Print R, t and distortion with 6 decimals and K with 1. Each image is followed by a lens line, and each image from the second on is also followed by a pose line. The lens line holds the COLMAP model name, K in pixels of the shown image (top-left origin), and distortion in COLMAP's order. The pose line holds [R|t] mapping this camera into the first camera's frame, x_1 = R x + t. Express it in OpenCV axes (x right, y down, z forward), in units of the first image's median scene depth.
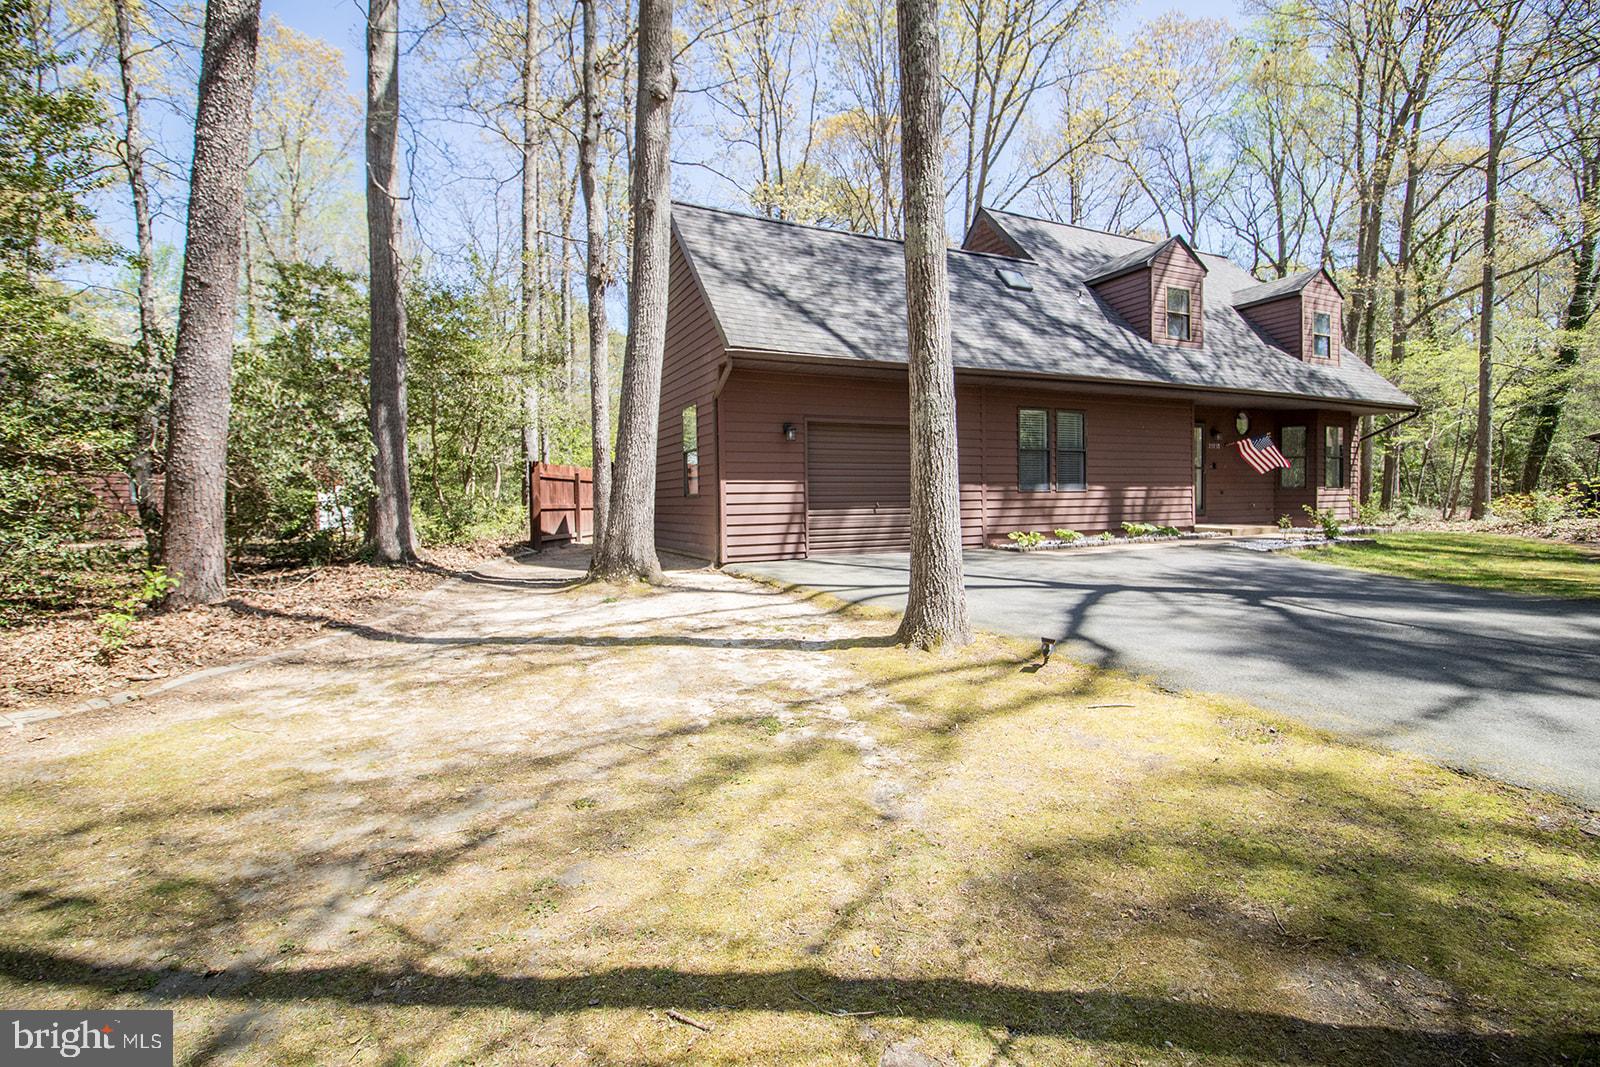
lens RADIAL K [[735.0, 0, 765.5], [0, 735.0, 529.9], [0, 0, 1]] dist [-0.001198, -0.011678]
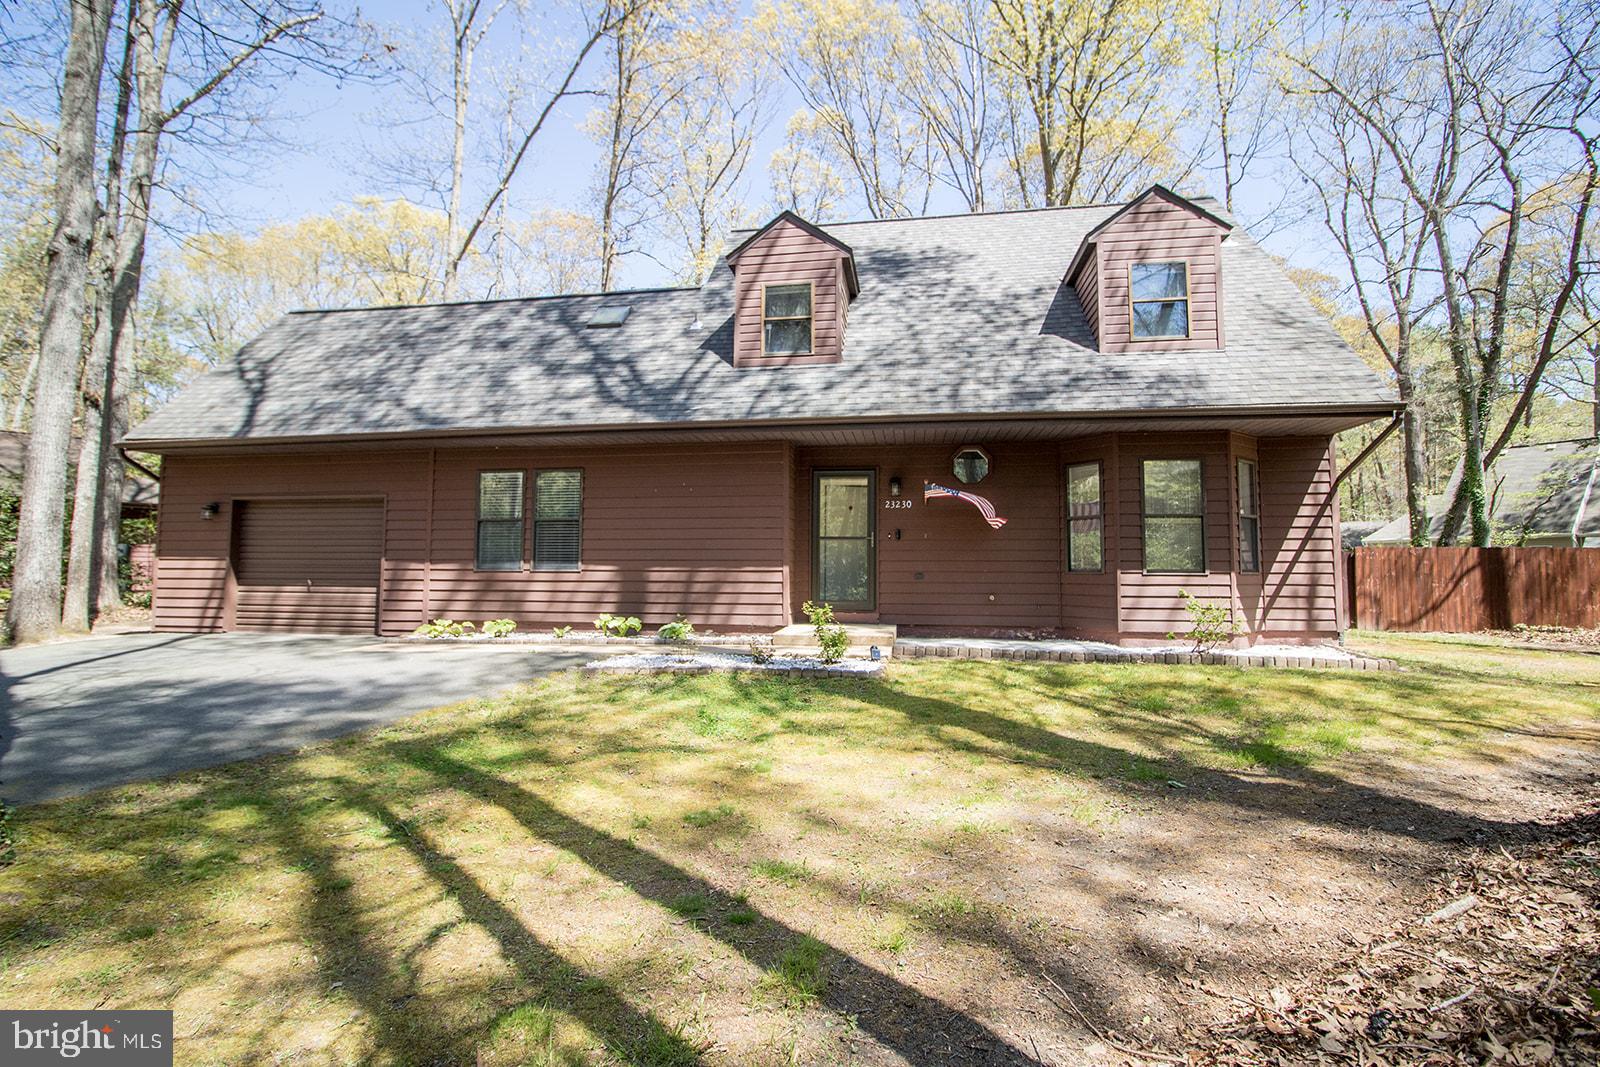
lens RADIAL K [[735.0, 0, 791.6], [0, 735.0, 530.0], [0, 0, 1]] dist [-0.001198, -0.011678]
pose [[0.824203, -0.013504, -0.566134, 1.079626], [-0.036324, 0.996396, -0.076649, -0.046058], [0.565128, 0.083738, 0.820742, 0.497996]]
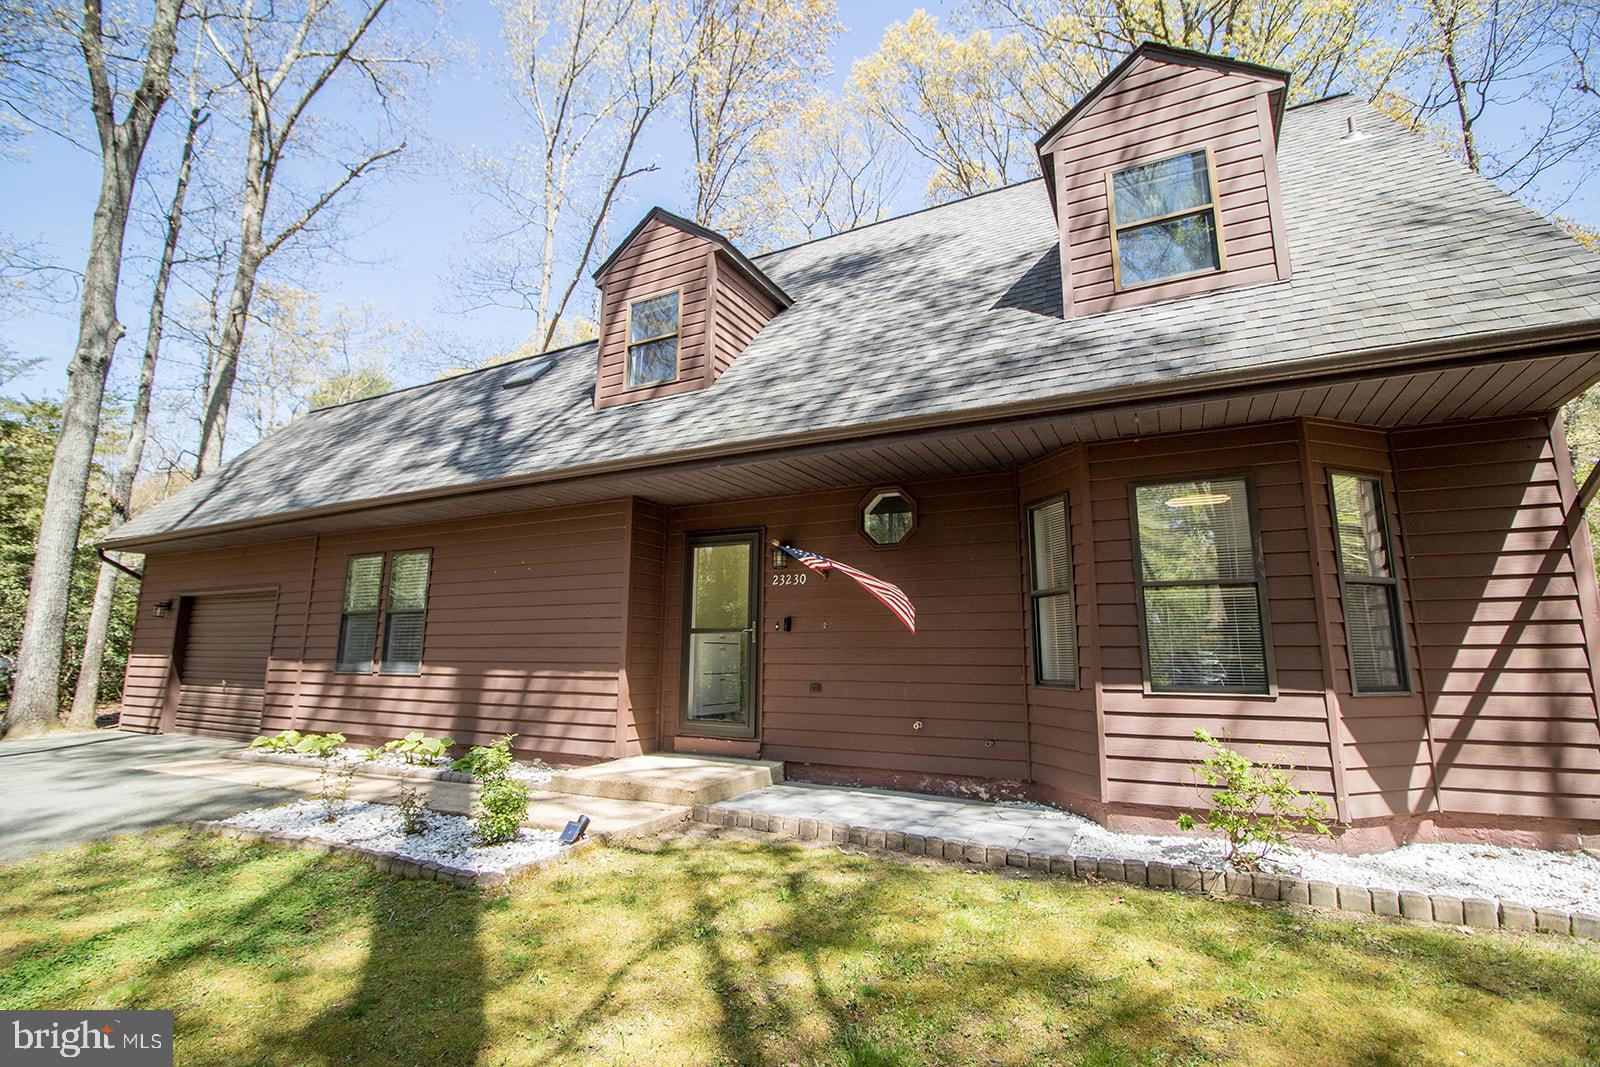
lens RADIAL K [[735.0, 0, 789.5], [0, 735.0, 530.2], [0, 0, 1]] dist [-0.001198, -0.011678]
pose [[0.607082, -0.117158, -0.785955, 1.153909], [-0.042013, 0.982956, -0.178976, -0.077004], [0.793528, 0.141673, 0.591813, 0.879127]]
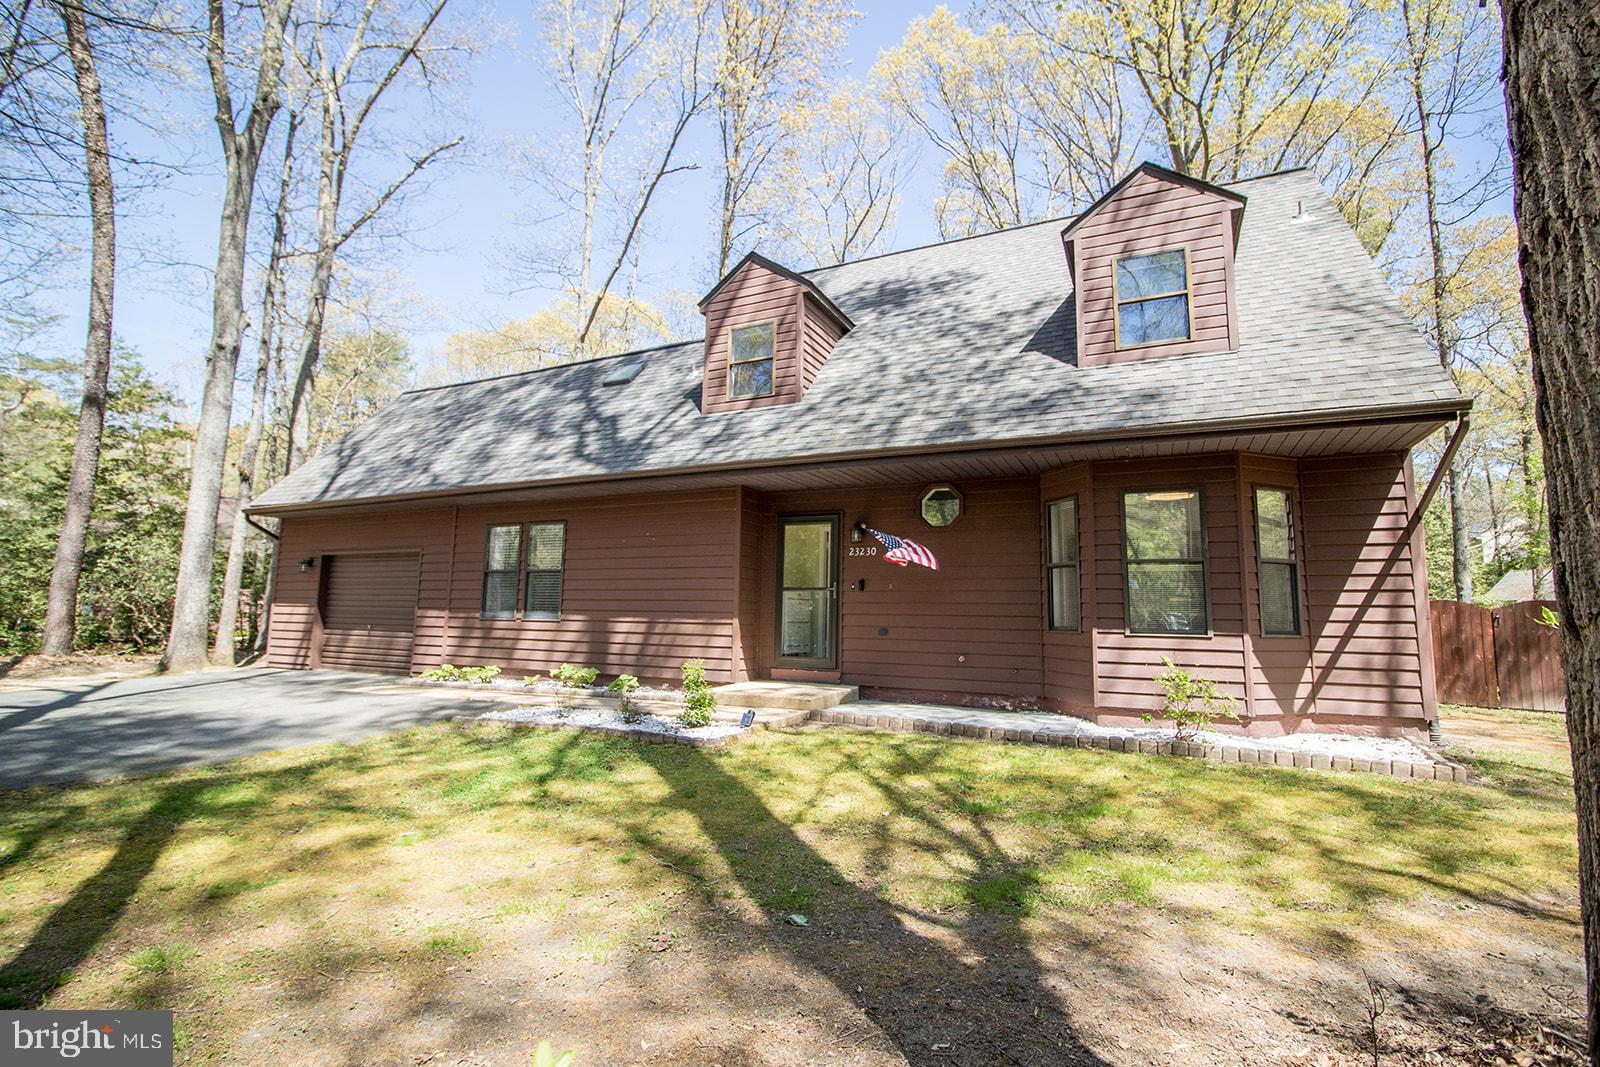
lens RADIAL K [[735.0, 0, 789.2], [0, 735.0, 531.7], [0, 0, 1]] dist [-0.001198, -0.011678]
pose [[0.623238, -0.065181, -0.779311, 1.238582], [-0.054228, 0.990520, -0.126214, -0.063124], [0.780150, 0.120922, 0.613795, 0.708889]]
